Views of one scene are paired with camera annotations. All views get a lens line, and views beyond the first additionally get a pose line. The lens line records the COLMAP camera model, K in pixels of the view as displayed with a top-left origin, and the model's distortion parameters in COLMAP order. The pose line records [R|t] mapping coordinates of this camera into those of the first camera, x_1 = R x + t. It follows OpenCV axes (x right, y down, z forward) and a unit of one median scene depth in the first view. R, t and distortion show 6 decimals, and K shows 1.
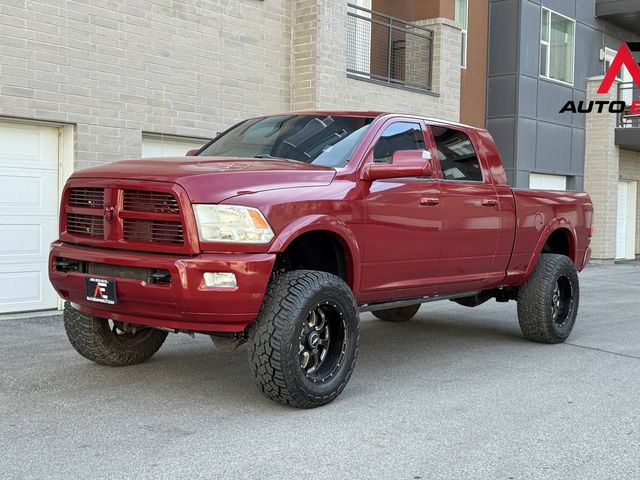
lens RADIAL K [[871.6, 0, 320.0], [0, 871.6, 240.0], [0, 0, 1]] dist [0.260165, -0.787697]
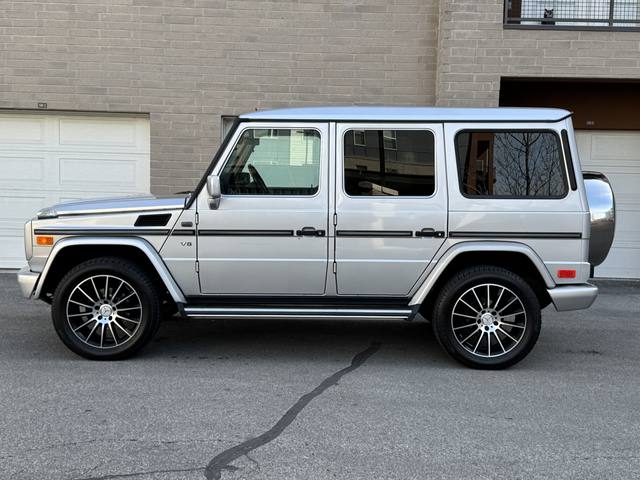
lens RADIAL K [[787.5, 0, 320.0], [0, 787.5, 240.0], [0, 0, 1]] dist [0.242215, -0.648092]
pose [[0.617188, 0.051425, -0.785133, 0.645537], [-0.038938, 0.998635, 0.034800, -0.009799], [0.785852, 0.009093, 0.618348, 0.496496]]
